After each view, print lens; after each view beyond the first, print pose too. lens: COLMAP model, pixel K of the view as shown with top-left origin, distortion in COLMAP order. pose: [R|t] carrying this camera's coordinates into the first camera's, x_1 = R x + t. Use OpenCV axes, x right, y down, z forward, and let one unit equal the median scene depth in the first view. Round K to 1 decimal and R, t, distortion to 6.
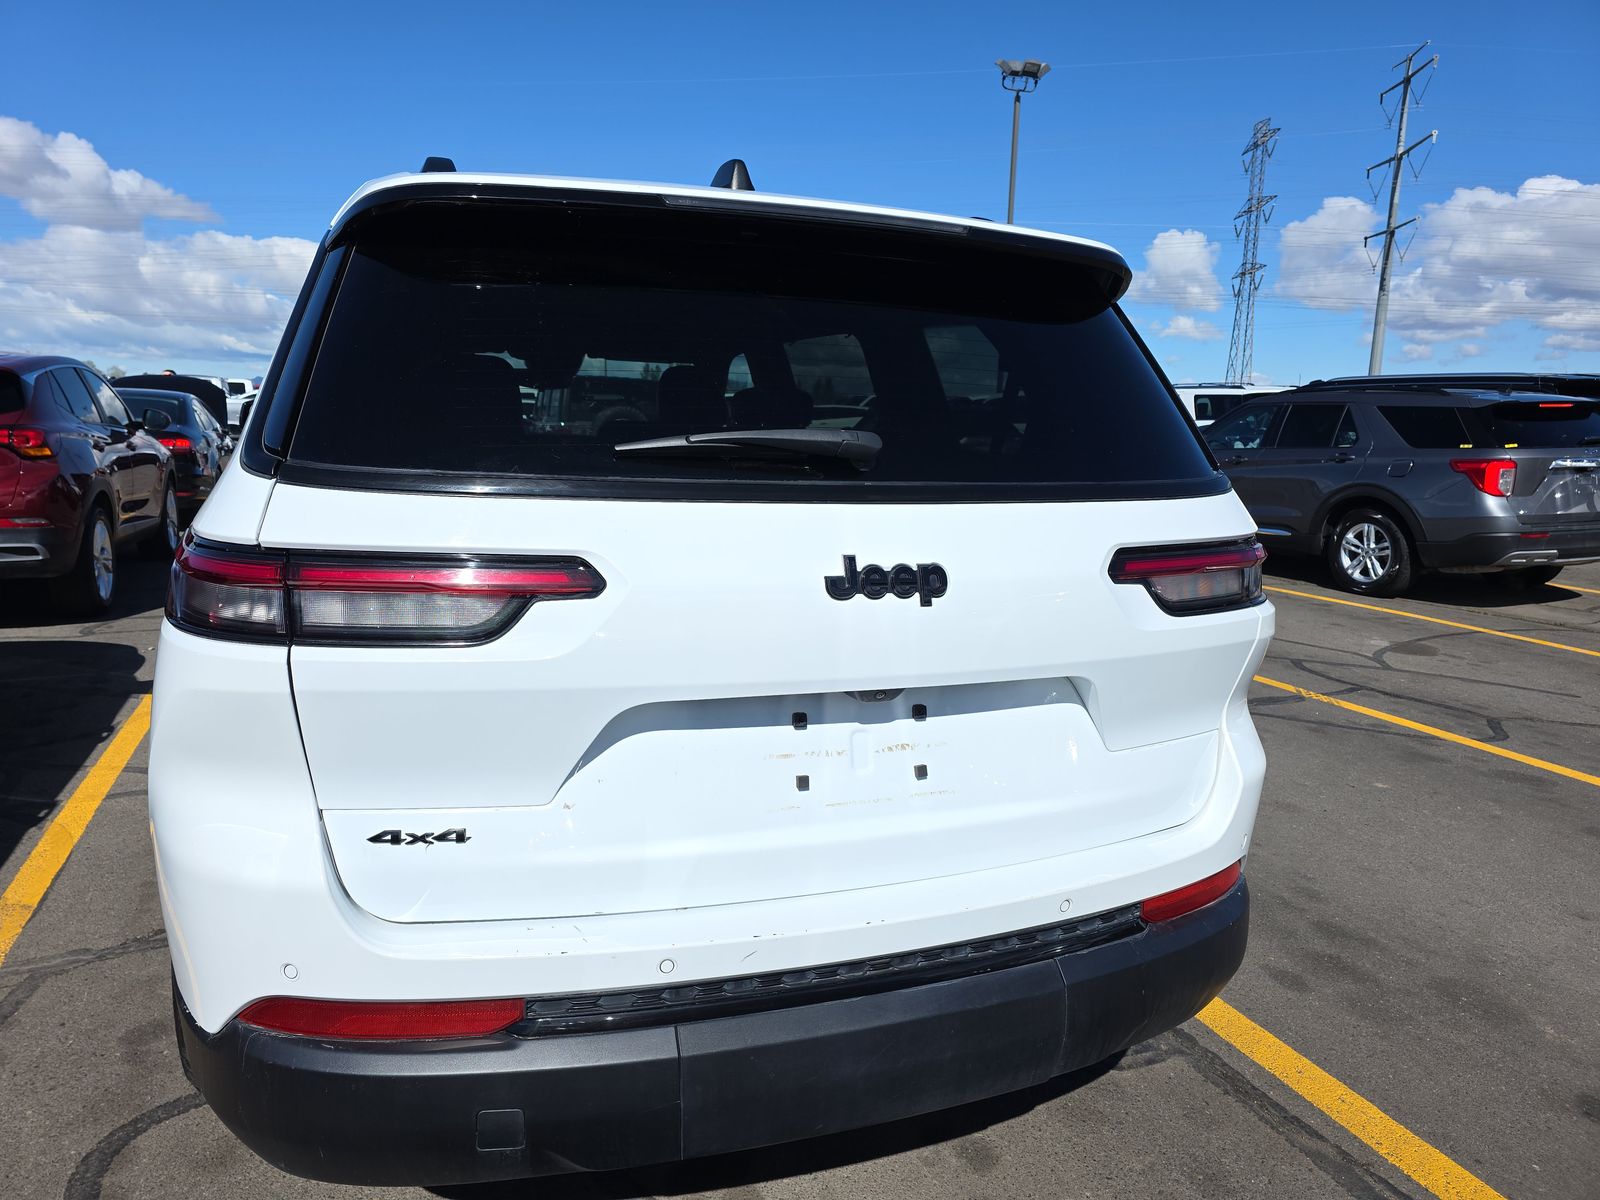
lens RADIAL K [[1082.0, 0, 805.6], [0, 1082.0, 588.1], [0, 0, 1]] dist [0.052776, -0.046774]
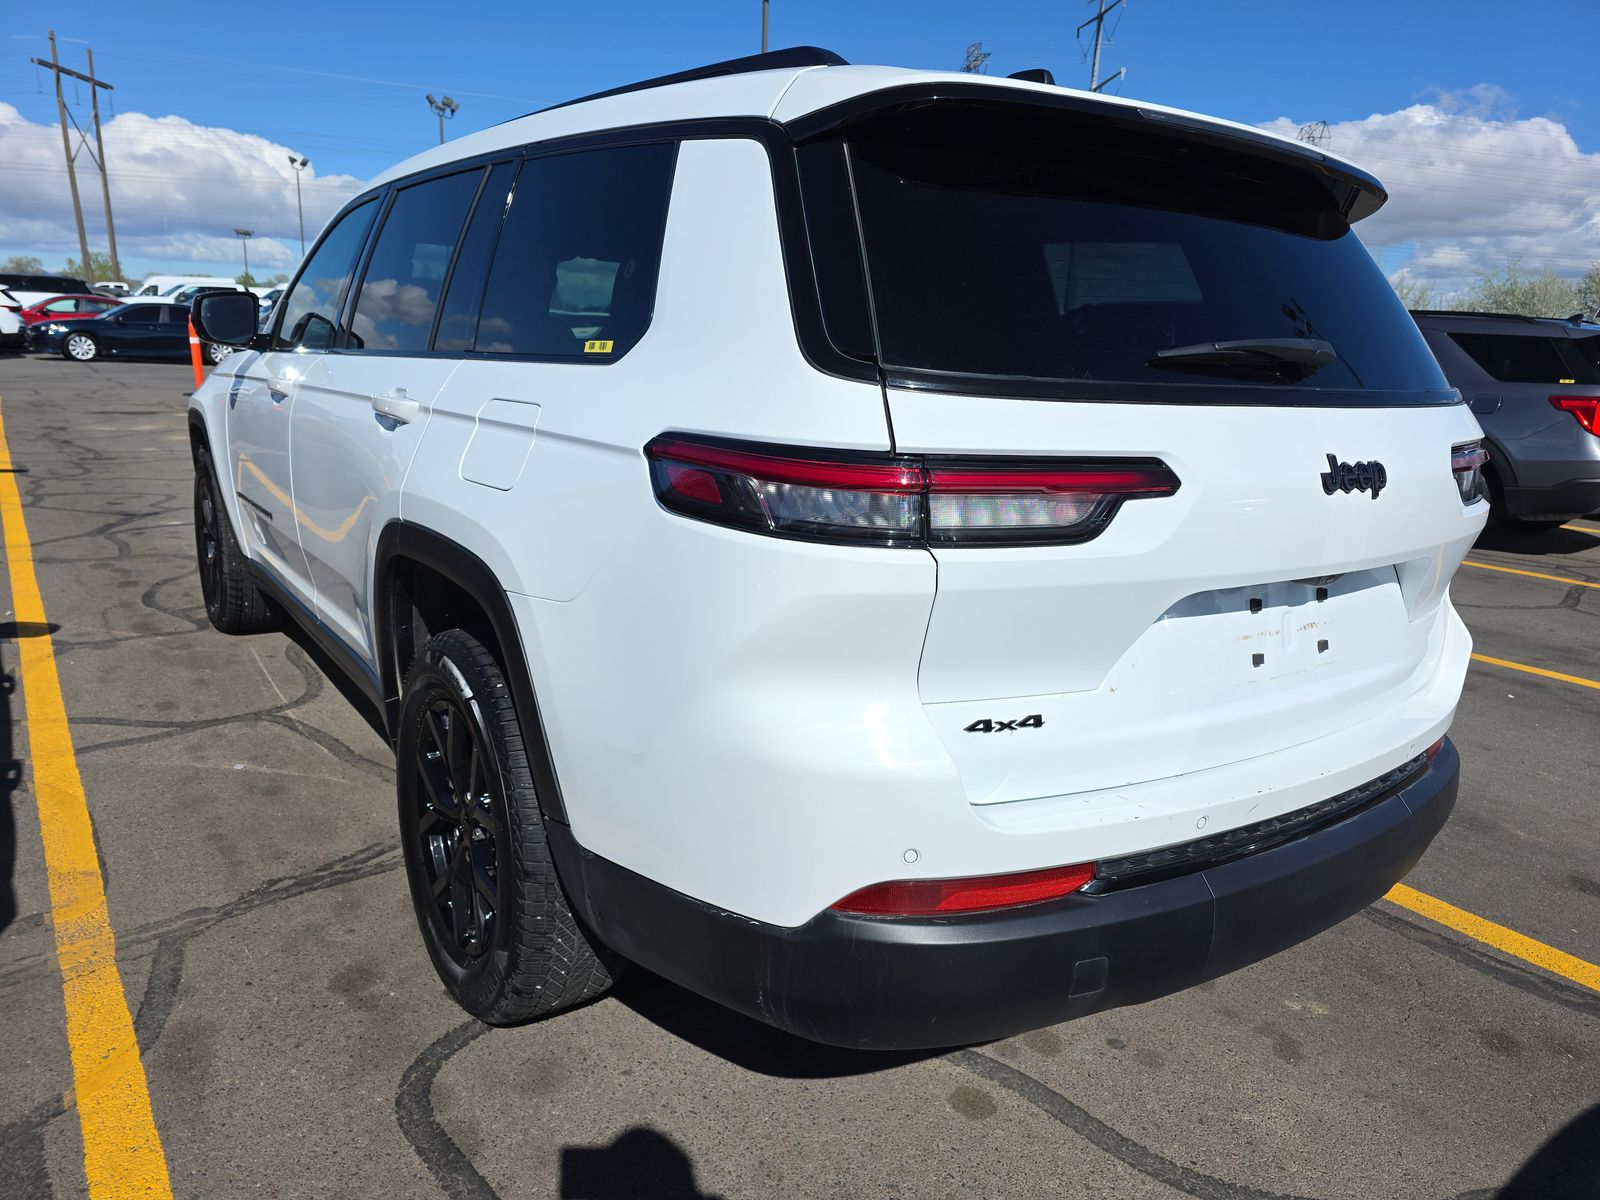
lens RADIAL K [[1082.0, 0, 806.0], [0, 1082.0, 607.2], [0, 0, 1]] dist [0.052776, -0.046774]
pose [[0.964647, -0.044505, 0.259761, -0.247155], [0.019974, 0.995150, 0.096324, 0.002348], [-0.262788, -0.087730, 0.960857, 0.012290]]
